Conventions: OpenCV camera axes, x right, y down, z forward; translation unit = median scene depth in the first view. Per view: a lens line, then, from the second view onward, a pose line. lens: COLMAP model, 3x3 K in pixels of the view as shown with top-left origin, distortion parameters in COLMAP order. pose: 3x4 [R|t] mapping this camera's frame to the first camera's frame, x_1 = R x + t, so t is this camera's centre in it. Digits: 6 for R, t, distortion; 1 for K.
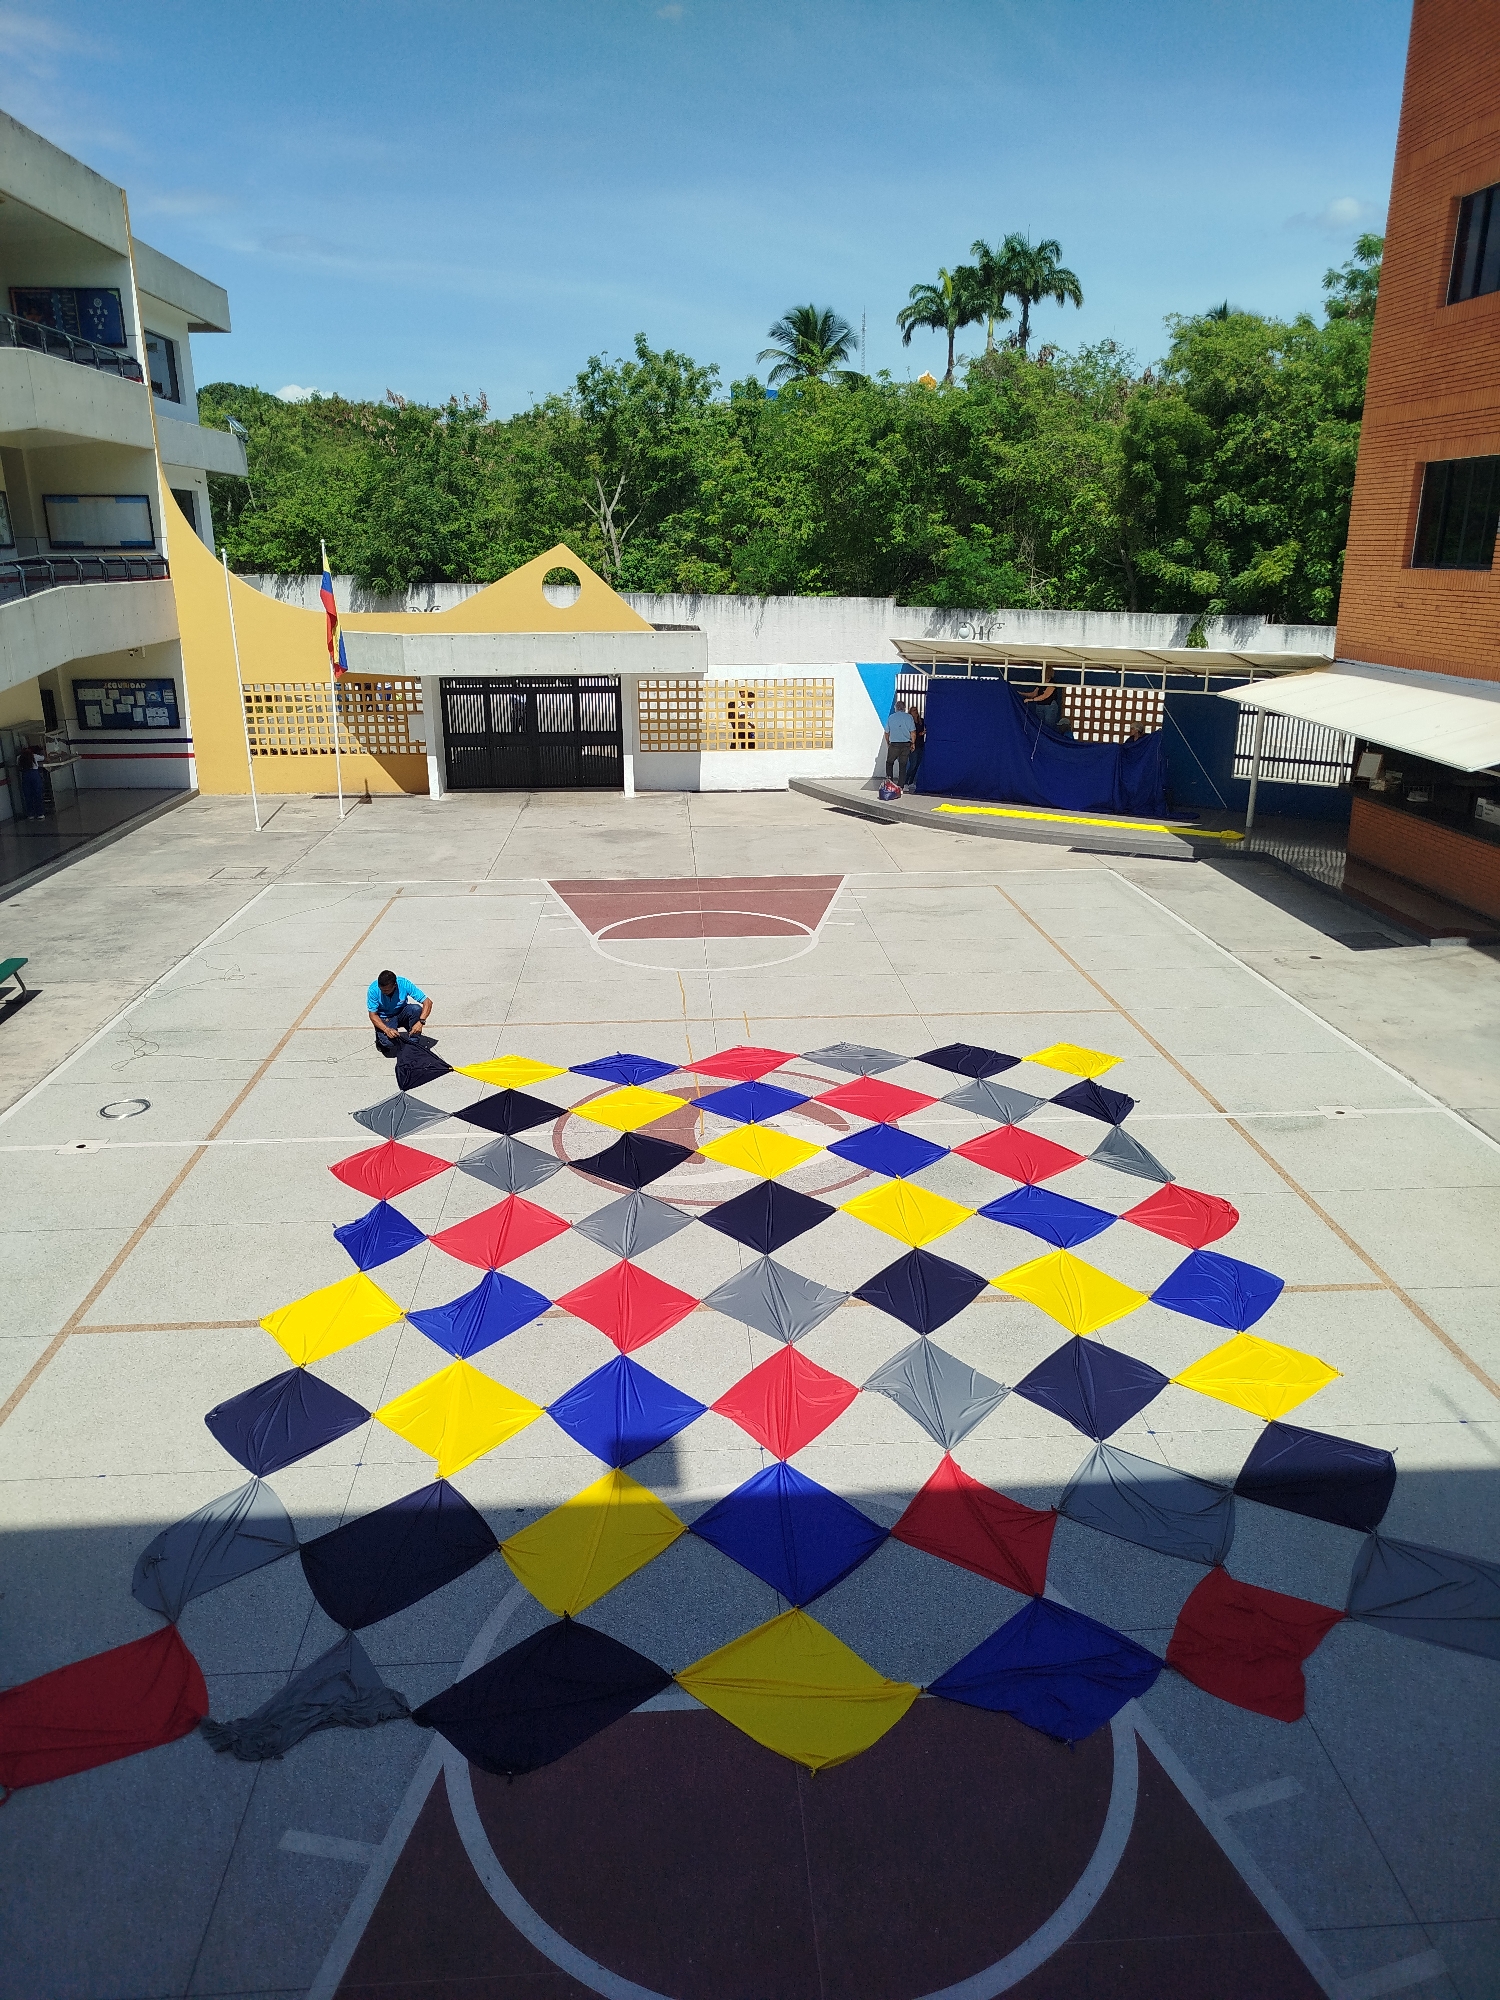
lens RADIAL K [[1413.3, 0, 751.7], [0, 1413.3, 1002.3], [0, 0, 1]] dist [-0.002360, 0.008212]
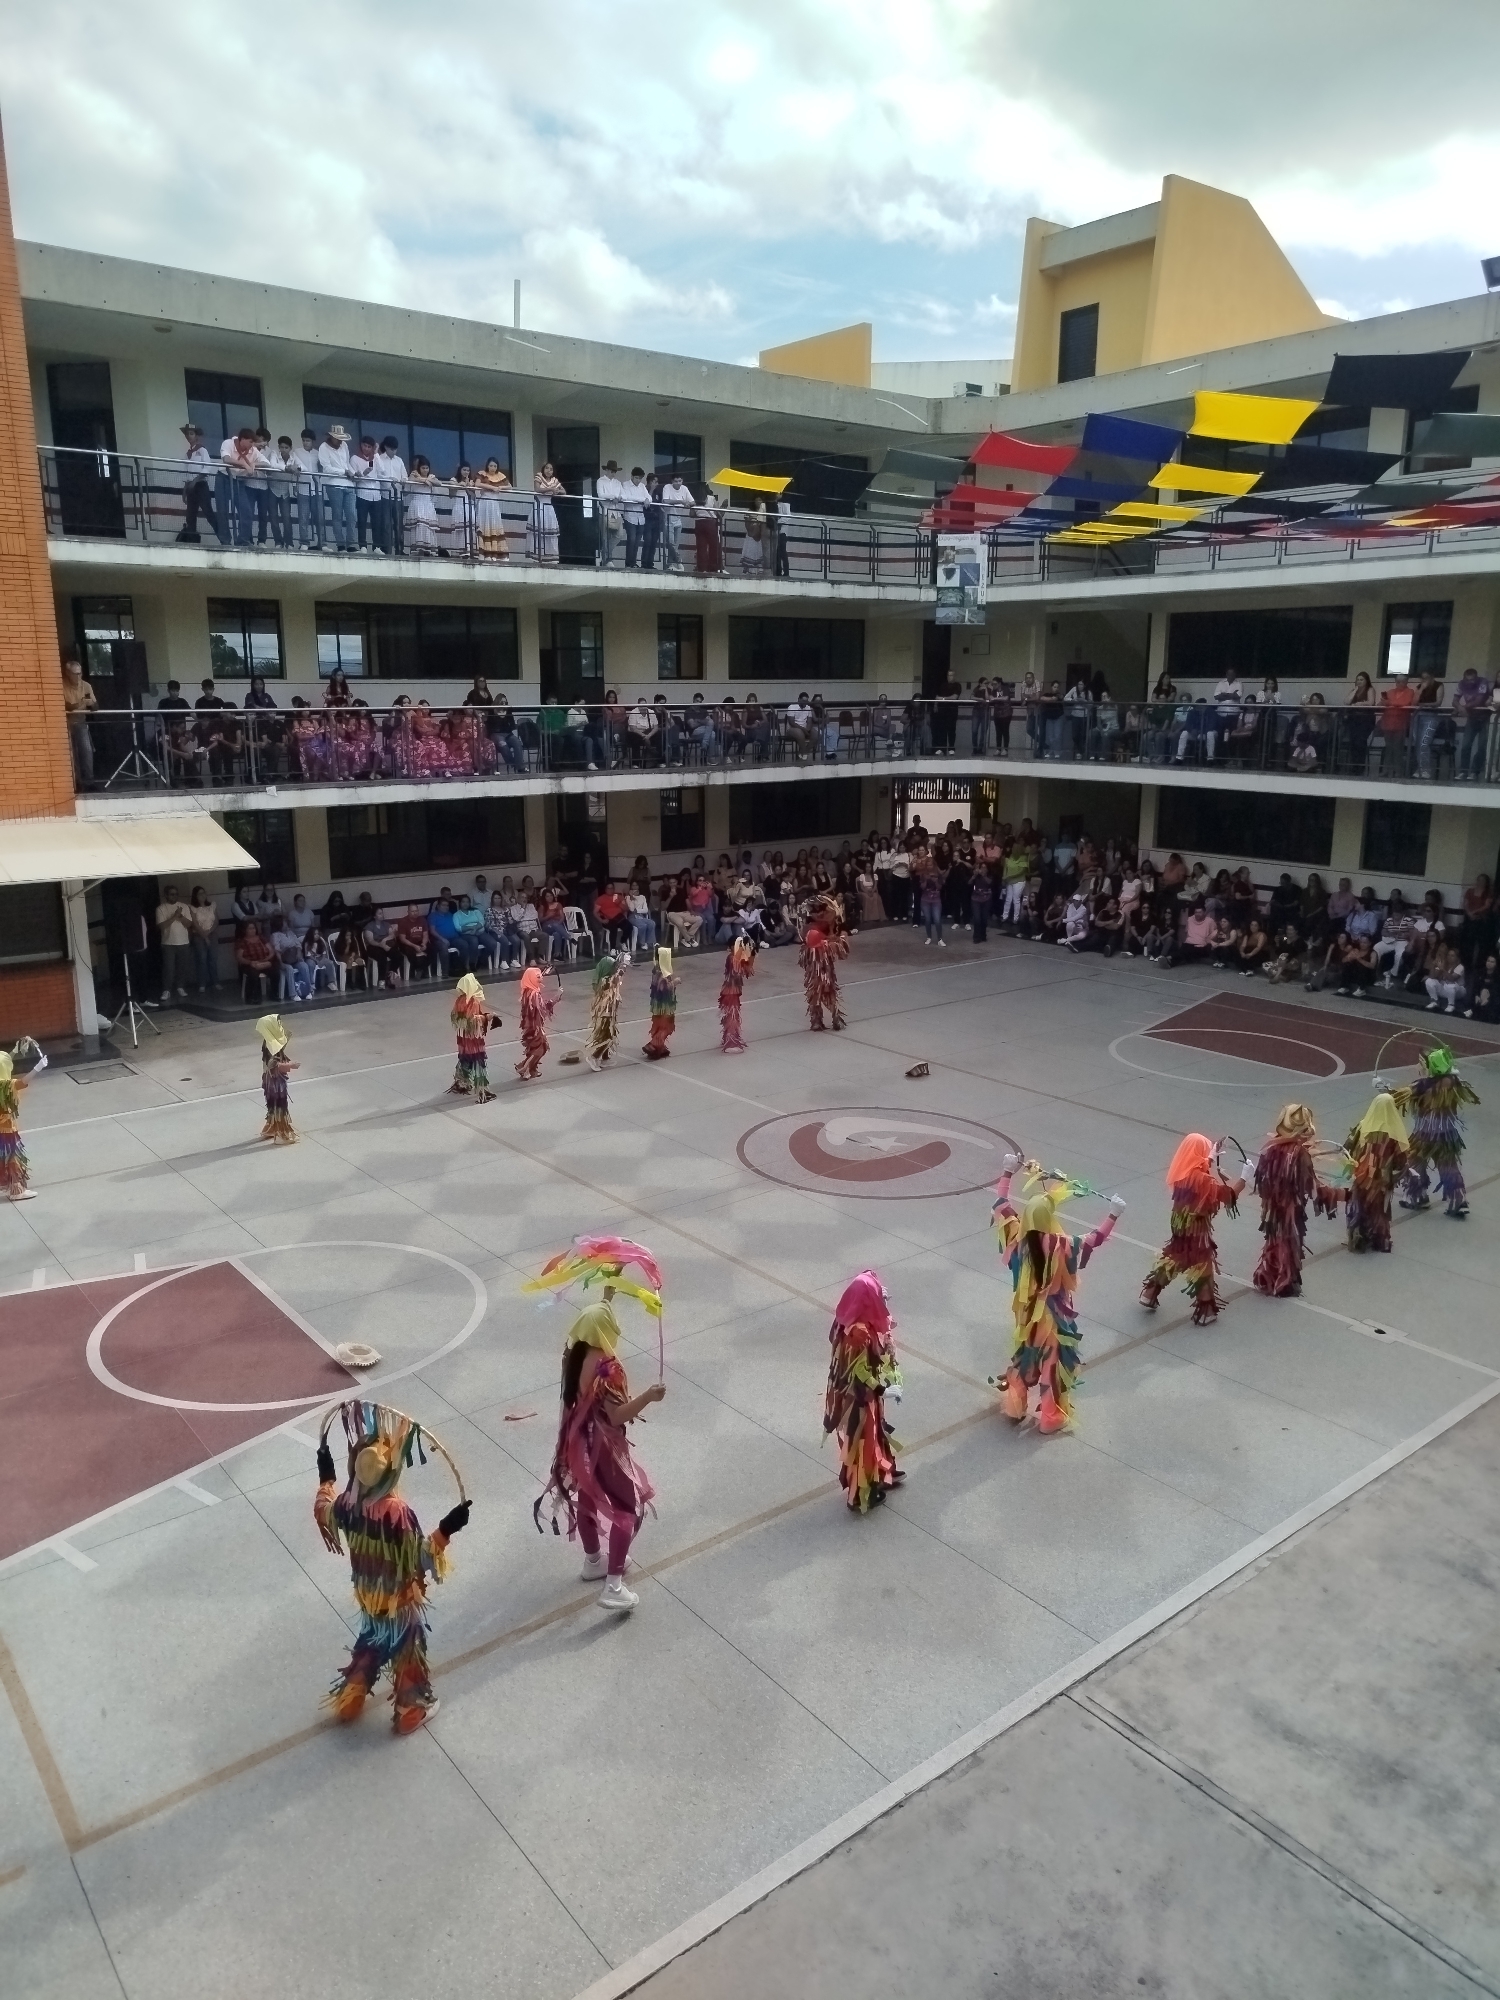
lens RADIAL K [[1400.3, 0, 742.5], [0, 1400.3, 992.6], [0, 0, 1]] dist [-0.000181, 0.038952]
pose [[-0.572741, -0.174163, 0.801021, -0.433694], [0.256446, 0.890053, 0.376883, -0.250557], [-0.778591, 0.421275, -0.465106, 0.772302]]
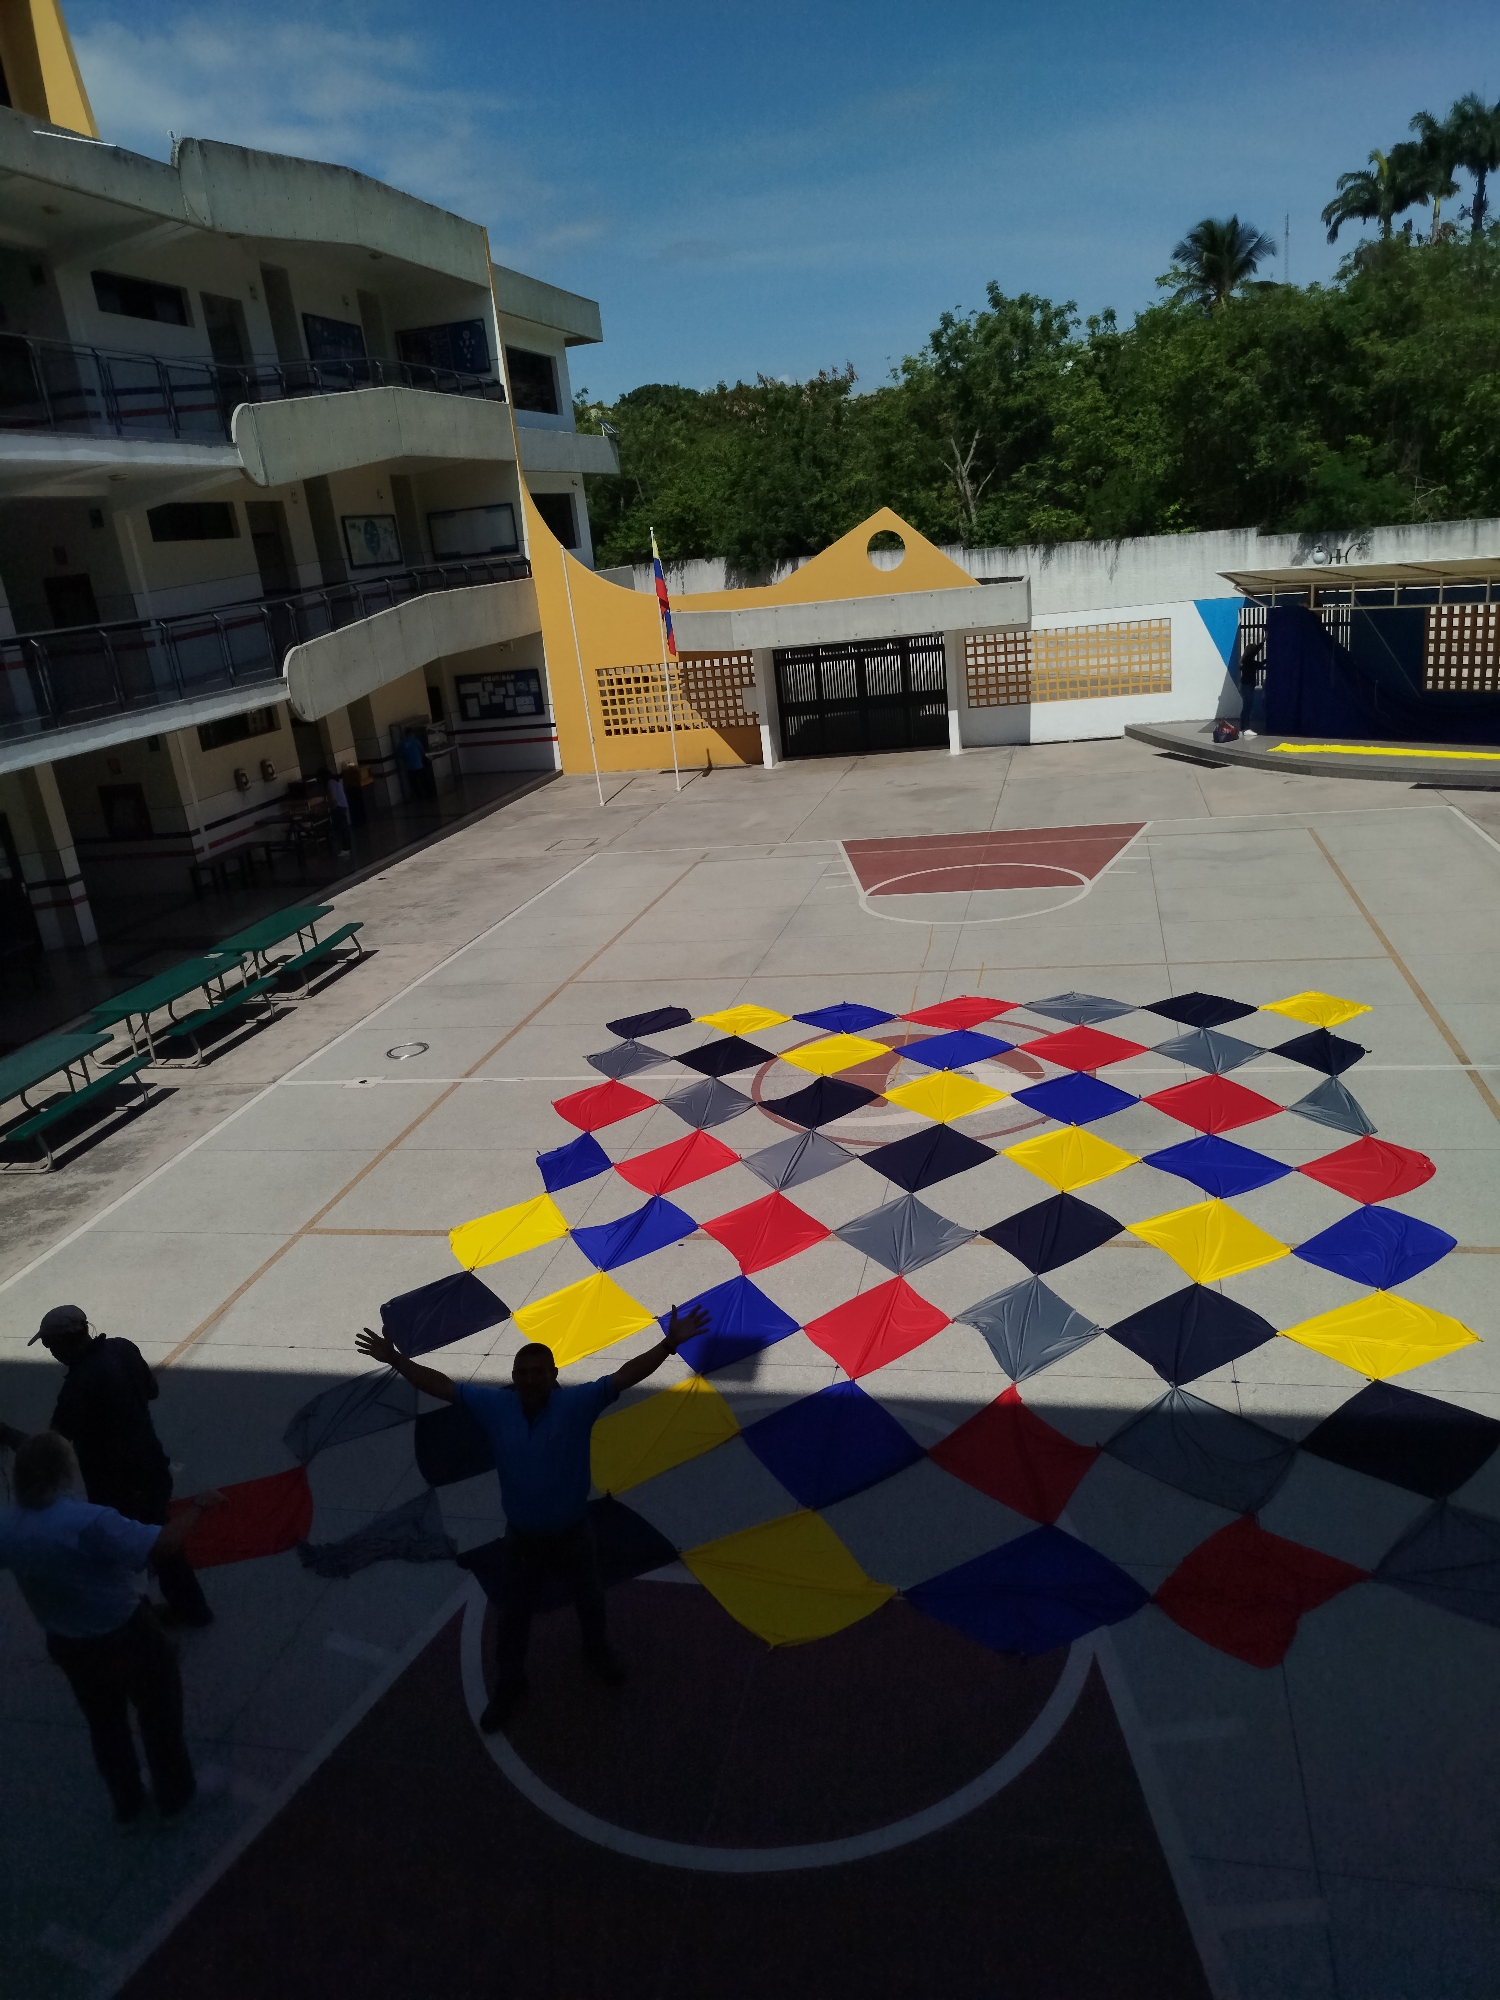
lens RADIAL K [[1413.3, 0, 751.7], [0, 1413.3, 1002.3], [0, 0, 1]] dist [-0.002360, 0.008212]
pose [[0.954306, -0.002718, -0.298819, 0.084709], [0.010452, 0.999650, 0.024286, 0.005461], [0.298649, -0.026300, 0.954001, -0.006159]]
